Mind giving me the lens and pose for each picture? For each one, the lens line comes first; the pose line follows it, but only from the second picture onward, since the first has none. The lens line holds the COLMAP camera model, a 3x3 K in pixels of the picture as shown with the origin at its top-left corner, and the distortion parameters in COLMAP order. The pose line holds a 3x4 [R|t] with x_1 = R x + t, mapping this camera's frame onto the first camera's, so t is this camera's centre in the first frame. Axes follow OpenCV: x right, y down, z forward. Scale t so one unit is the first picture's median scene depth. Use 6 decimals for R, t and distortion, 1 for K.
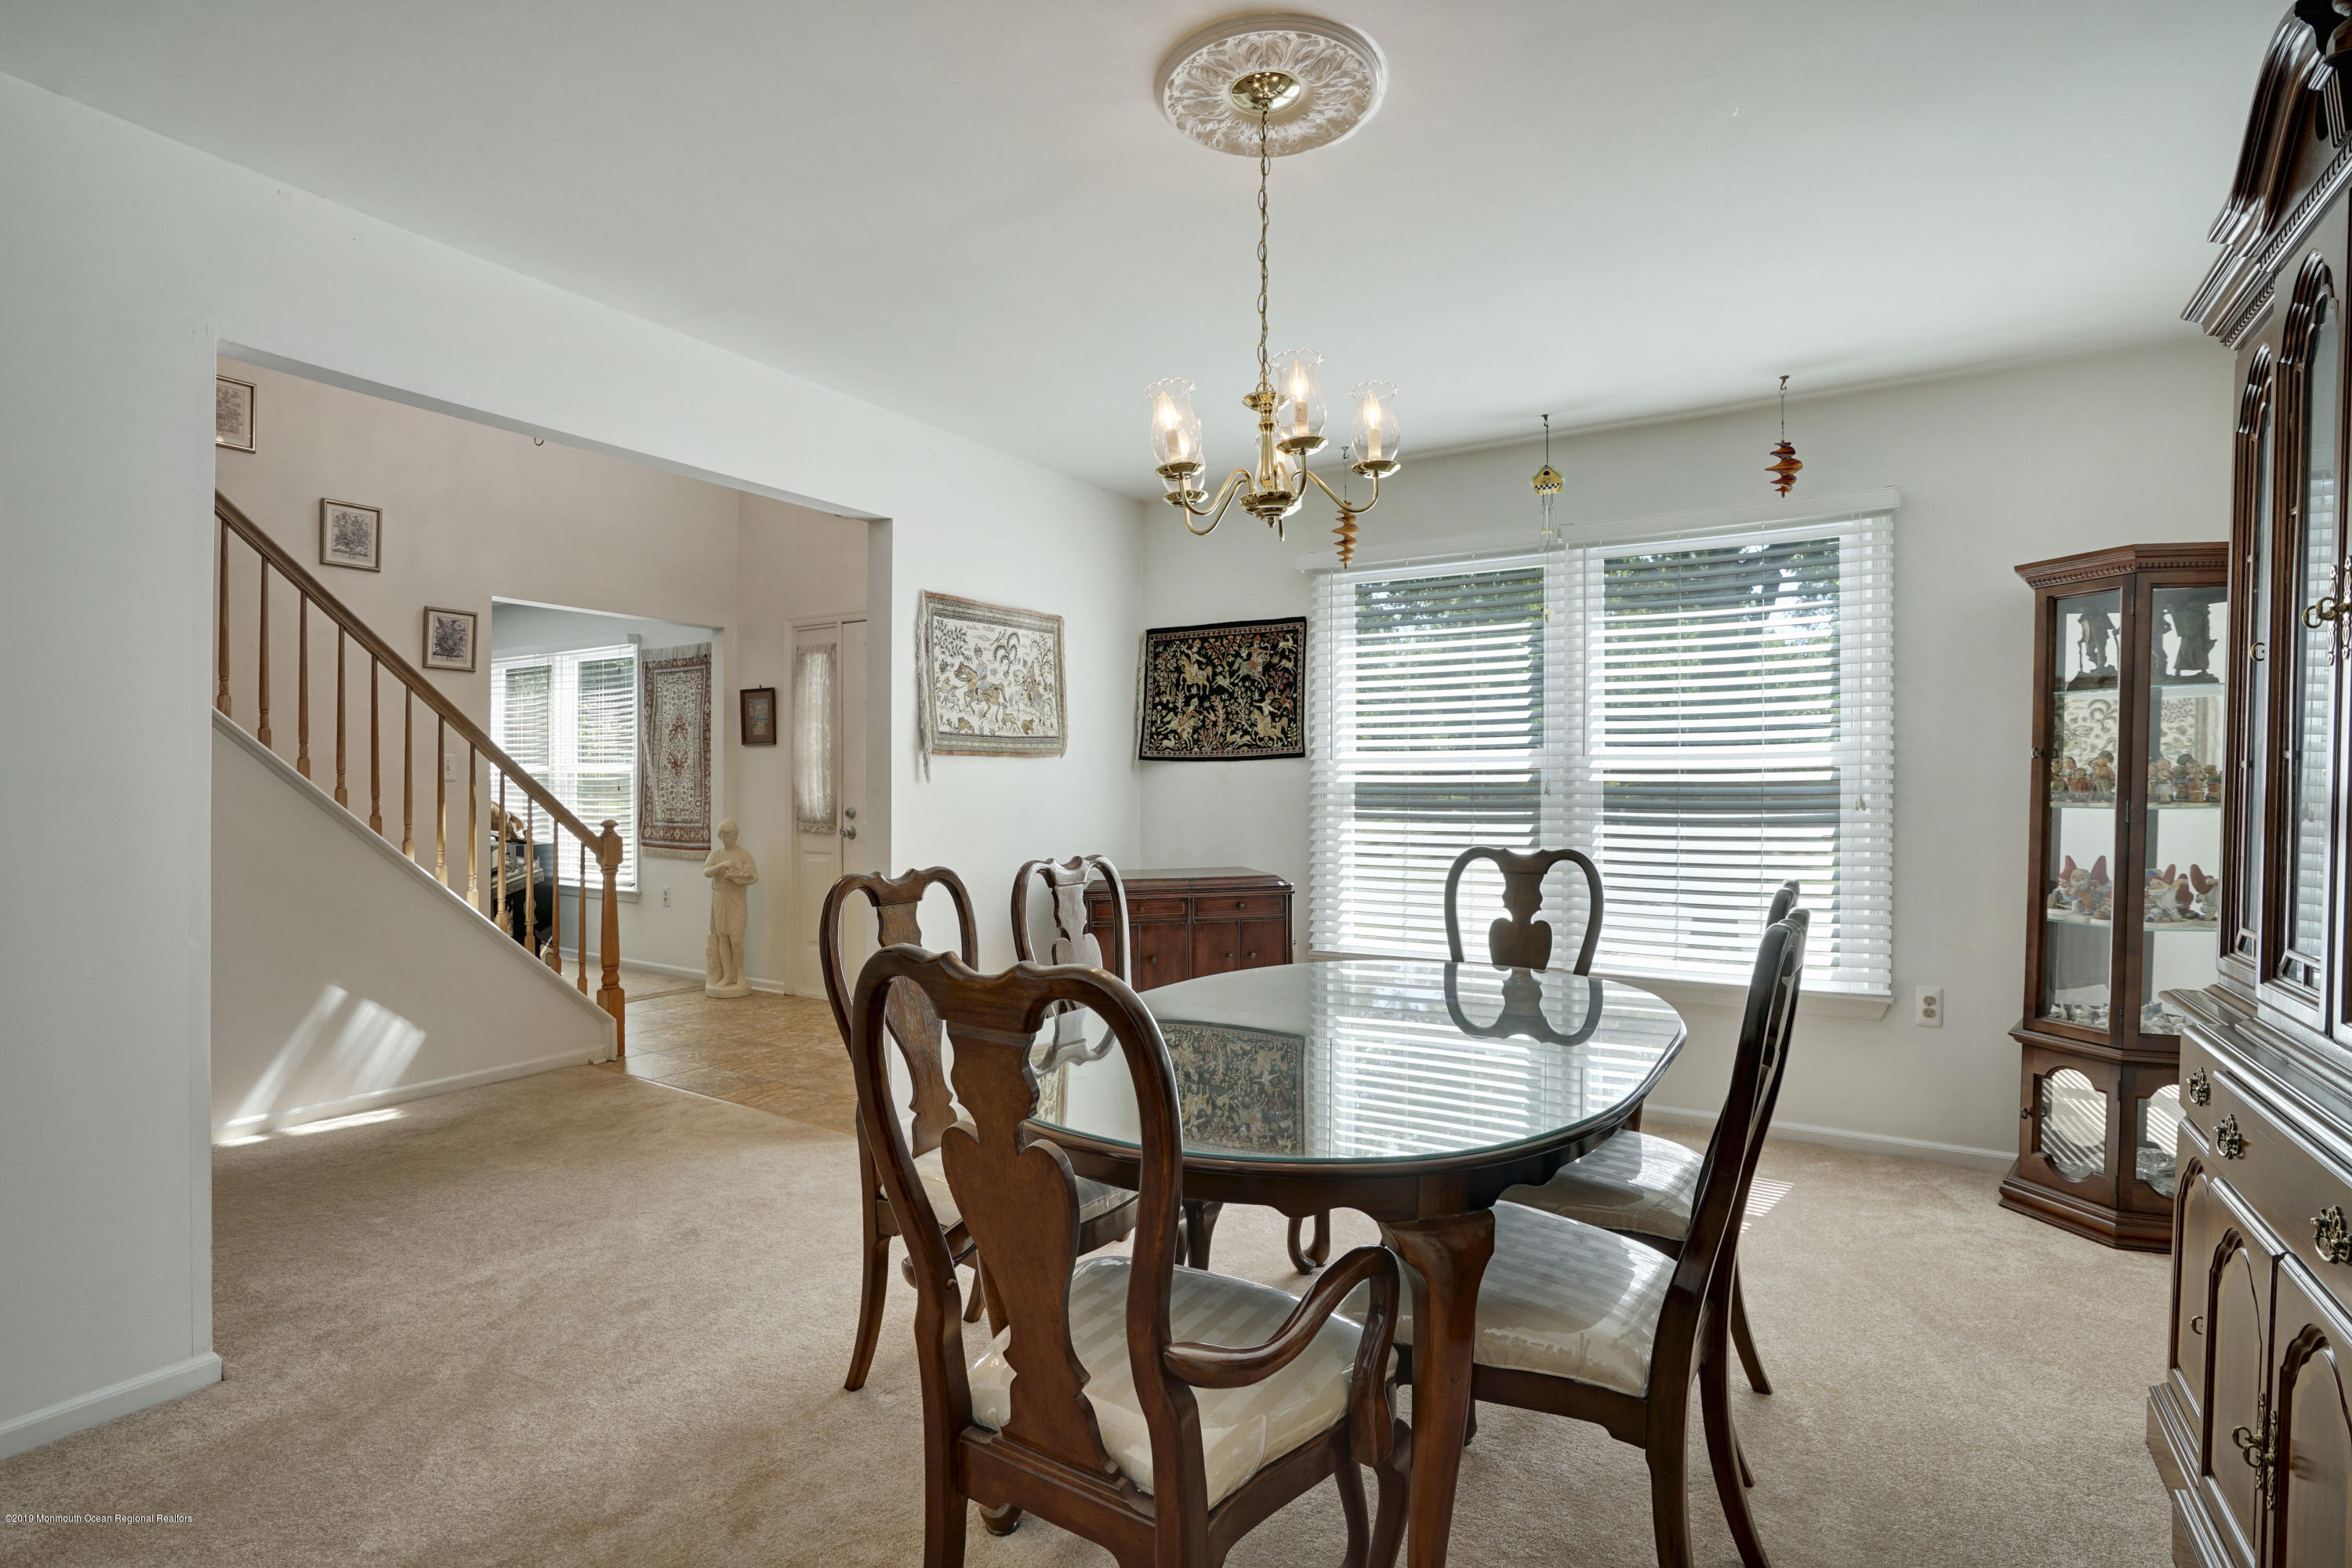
lens RADIAL K [[1089.1, 0, 1161.4], [0, 1089.1, 779.8], [0, 0, 1]] dist [-0.046755, 0.017562]
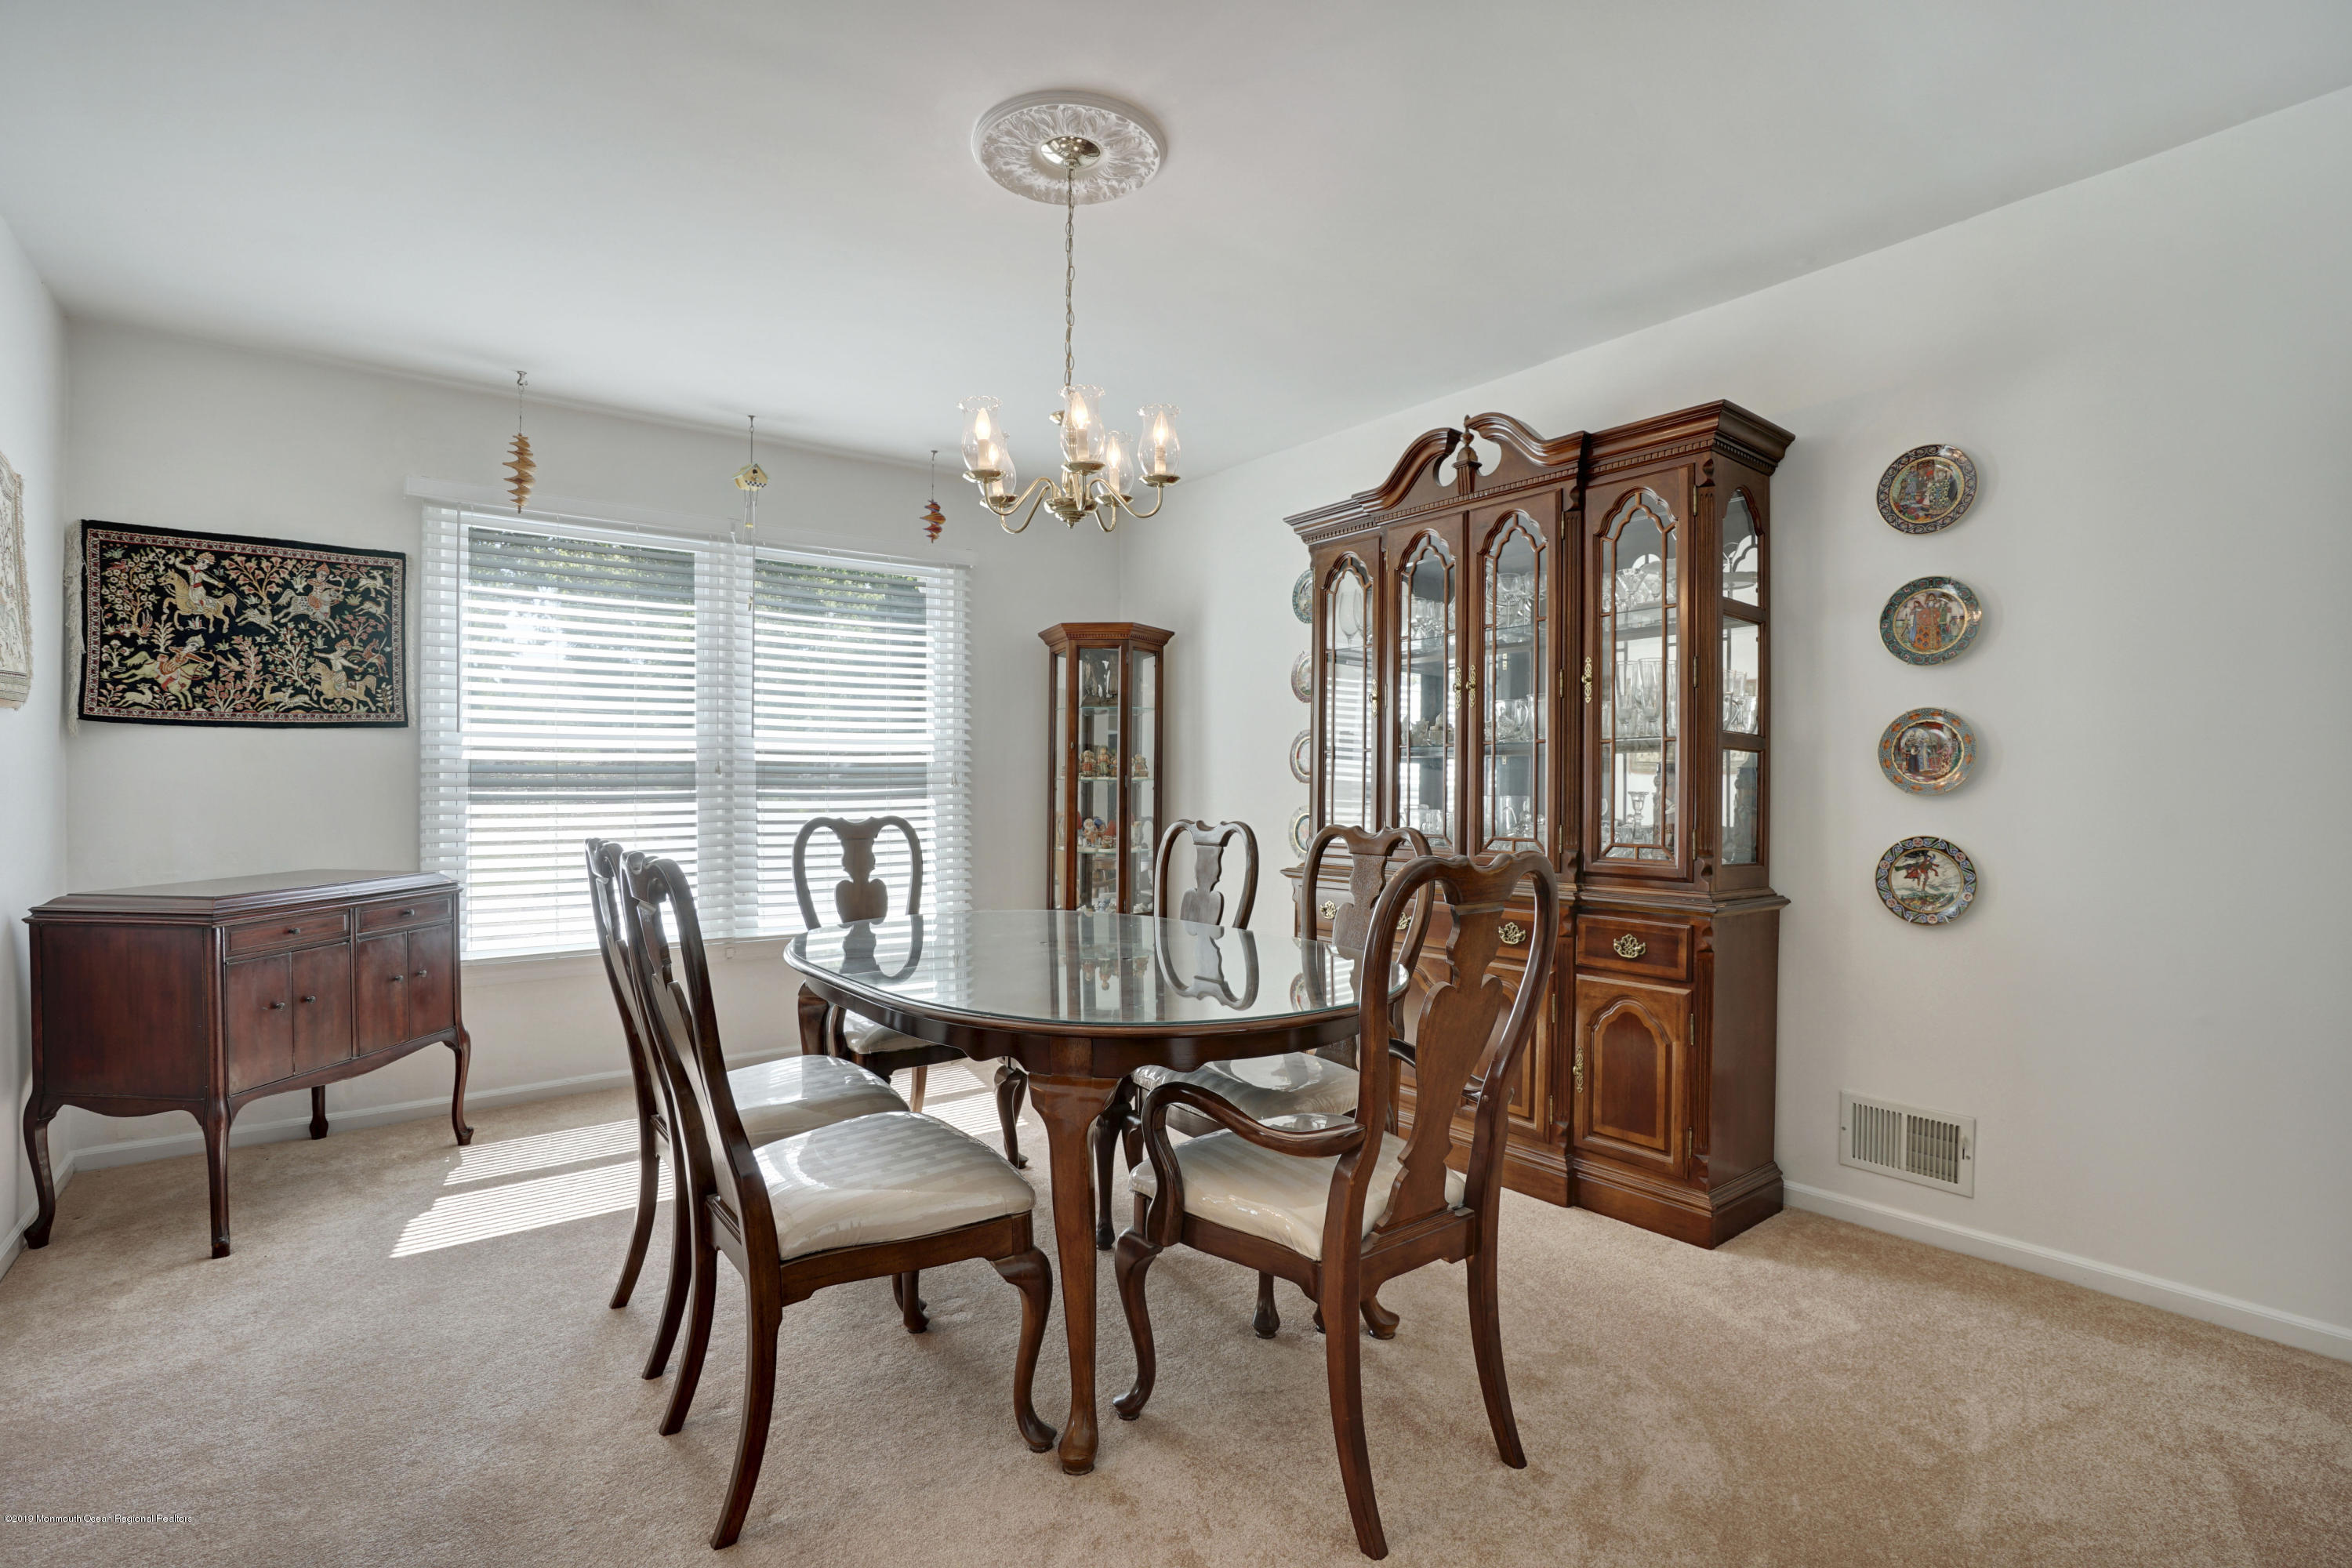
lens RADIAL K [[1089.1, 0, 1178.1], [0, 1089.1, 783.2], [0, 0, 1]] dist [-0.046755, 0.017562]
pose [[0.354740, -0.011521, 0.934894, -0.388769], [-0.008721, 0.999840, 0.015630, 0.003525], [-0.934924, -0.013697, 0.354583, 0.170929]]
